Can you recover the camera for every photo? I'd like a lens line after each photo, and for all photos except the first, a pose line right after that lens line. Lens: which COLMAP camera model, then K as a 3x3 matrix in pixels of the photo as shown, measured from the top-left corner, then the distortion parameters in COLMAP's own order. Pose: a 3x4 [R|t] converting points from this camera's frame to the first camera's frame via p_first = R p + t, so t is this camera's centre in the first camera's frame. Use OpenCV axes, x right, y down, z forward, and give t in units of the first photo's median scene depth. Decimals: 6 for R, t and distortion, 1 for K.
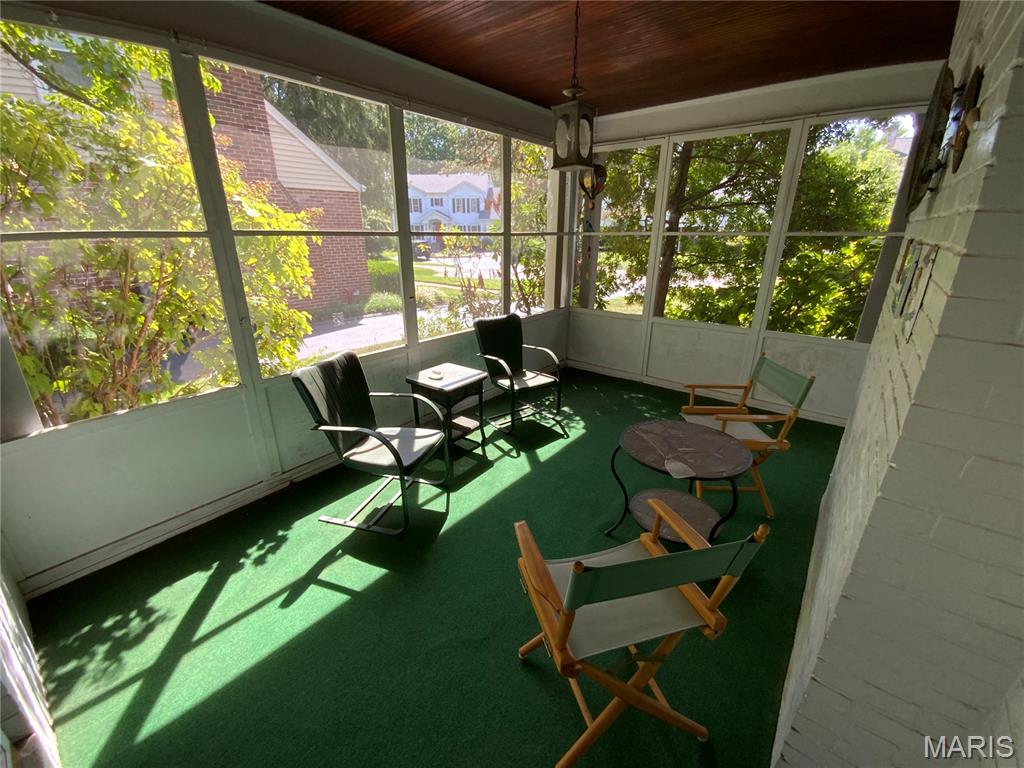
lens RADIAL K [[414.7, 0, 514.2], [0, 414.7, 386.2], [0, 0, 1]] dist [0.011236, -0.011579]
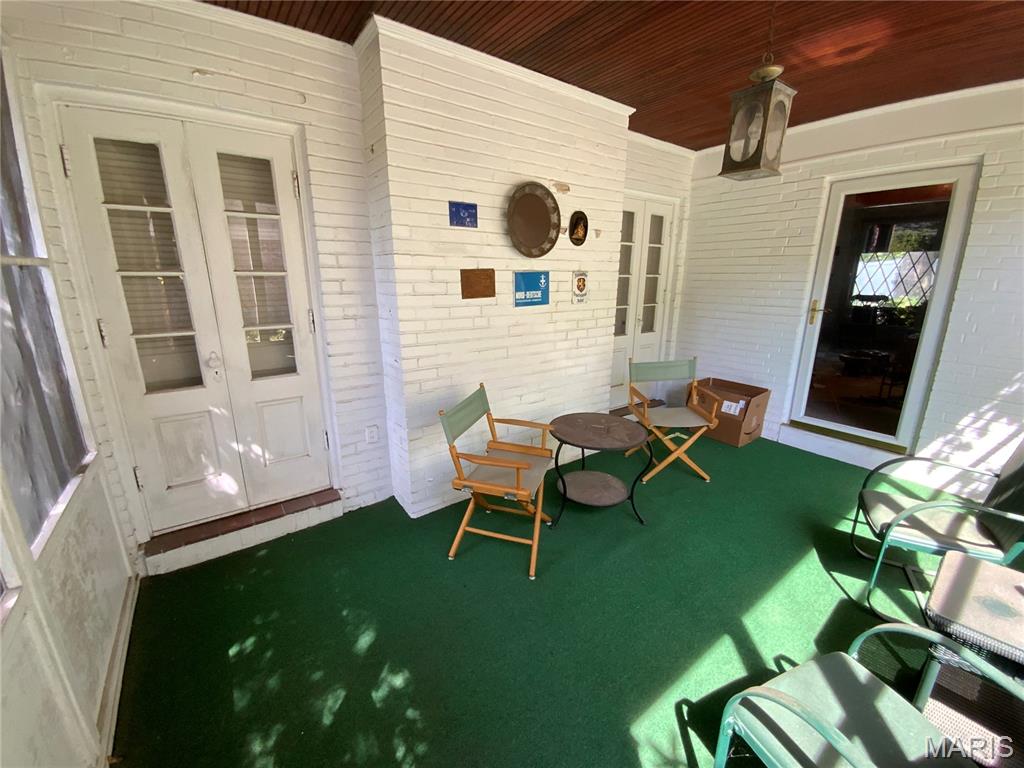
lens RADIAL K [[418.0, 0, 512.0], [0, 418.0, 384.0], [0, 0, 1]] dist [0.030718, -0.024267]
pose [[-0.967292, -0.071864, 0.243273, 0.285228], [0.080867, 0.821633, 0.564251, -0.558662], [-0.240431, 0.565469, -0.788948, 1.577451]]
